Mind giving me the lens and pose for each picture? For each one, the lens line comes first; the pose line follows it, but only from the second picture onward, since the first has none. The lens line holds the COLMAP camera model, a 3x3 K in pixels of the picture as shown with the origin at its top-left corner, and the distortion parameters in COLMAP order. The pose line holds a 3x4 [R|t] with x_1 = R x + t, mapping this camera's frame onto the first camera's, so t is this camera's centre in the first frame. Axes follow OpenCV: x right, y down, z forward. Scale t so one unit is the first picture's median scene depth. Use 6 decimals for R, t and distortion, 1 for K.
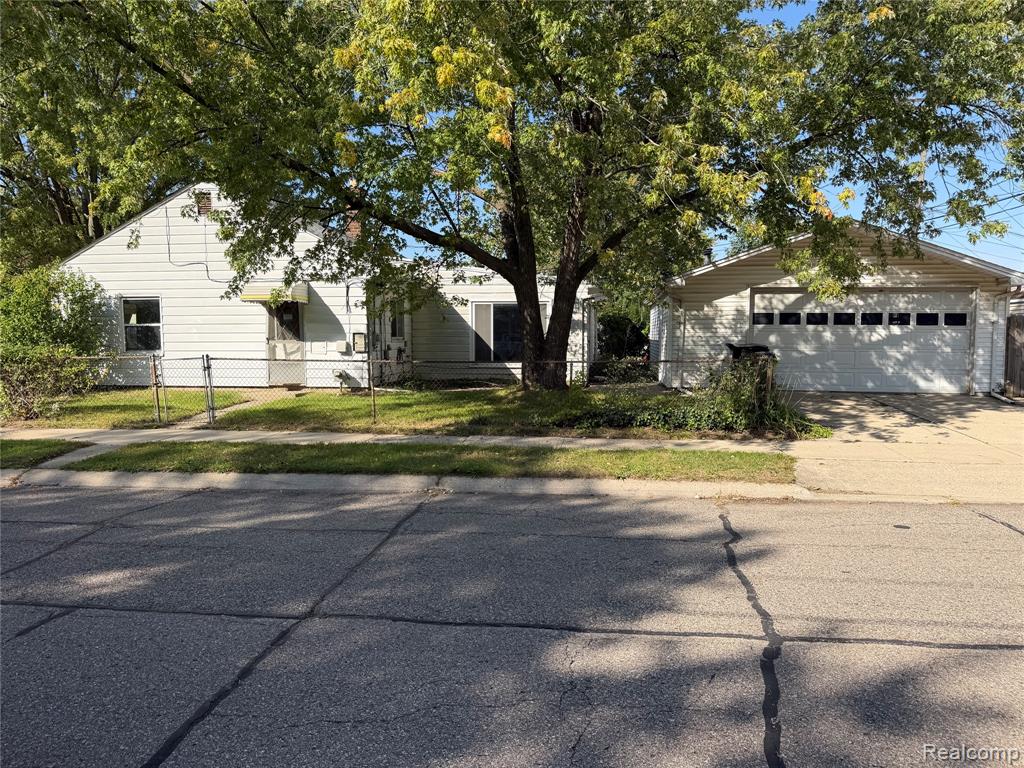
lens RADIAL K [[803.8, 0, 554.9], [0, 803.8, 386.6], [0, 0, 1]] dist [0.078624, -0.127318]
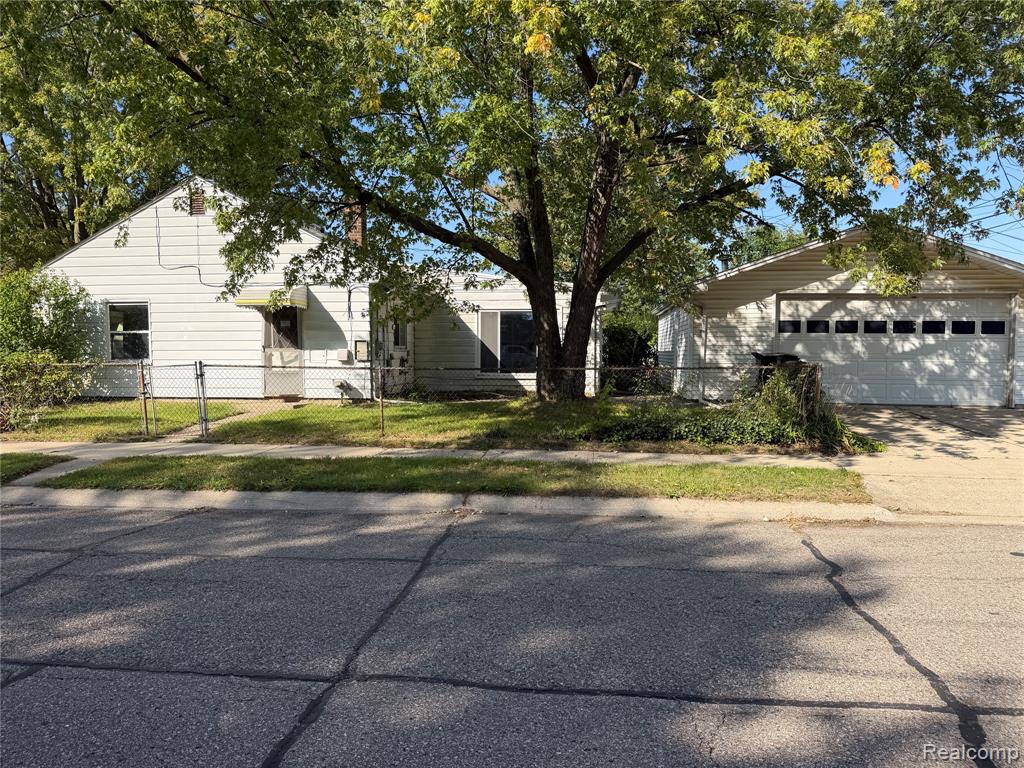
lens RADIAL K [[717.3, 0, 508.2], [0, 717.3, 396.2], [0, 0, 1]] dist [0.053169, -0.078299]
pose [[0.999884, 0.001791, 0.015124, -0.091366], [-0.001485, 0.999795, -0.020213, 0.016120], [-0.015157, 0.020188, 0.999681, 0.176284]]
